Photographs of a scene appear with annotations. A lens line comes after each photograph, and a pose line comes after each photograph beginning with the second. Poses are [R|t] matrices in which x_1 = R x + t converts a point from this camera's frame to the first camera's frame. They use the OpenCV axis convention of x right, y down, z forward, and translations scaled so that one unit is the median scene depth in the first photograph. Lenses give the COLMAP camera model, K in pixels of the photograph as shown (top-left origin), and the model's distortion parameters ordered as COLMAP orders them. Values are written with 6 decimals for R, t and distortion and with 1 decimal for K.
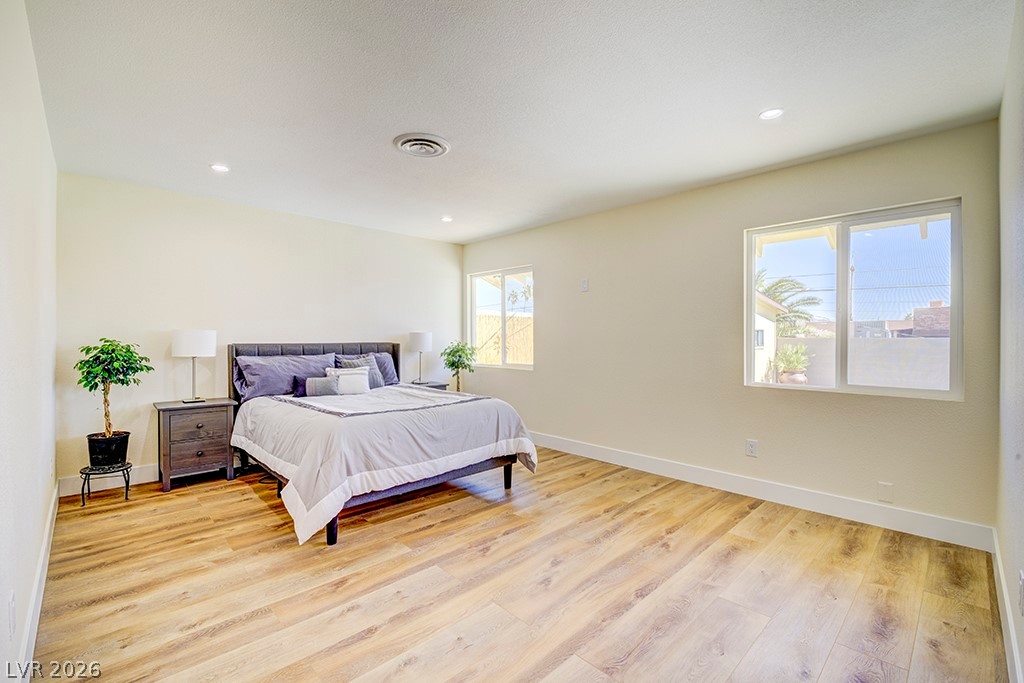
lens RADIAL K [[437.6, 0, 512.0], [0, 437.6, 341.5], [0, 0, 1]] dist [0.011125, -0.016285]
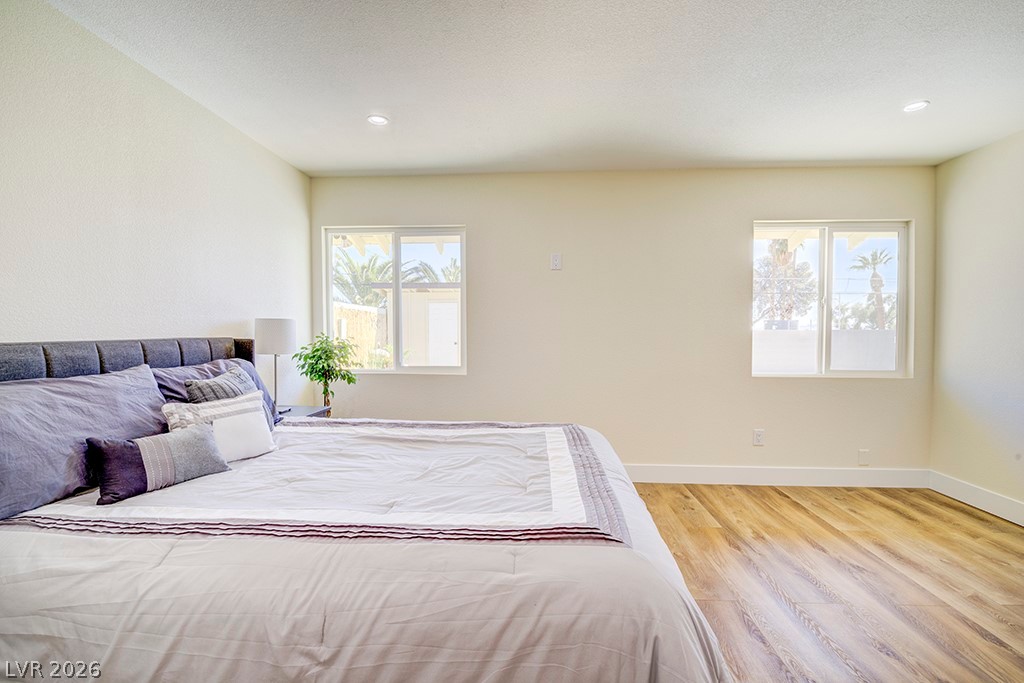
lens RADIAL K [[437.6, 0, 512.0], [0, 437.6, 341.5], [0, 0, 1]] dist [0.011125, -0.016285]
pose [[0.744066, -0.015590, 0.667924, -0.511859], [0.004123, 0.999816, 0.018744, -0.001513], [-0.668093, -0.011193, 0.743994, 0.575908]]
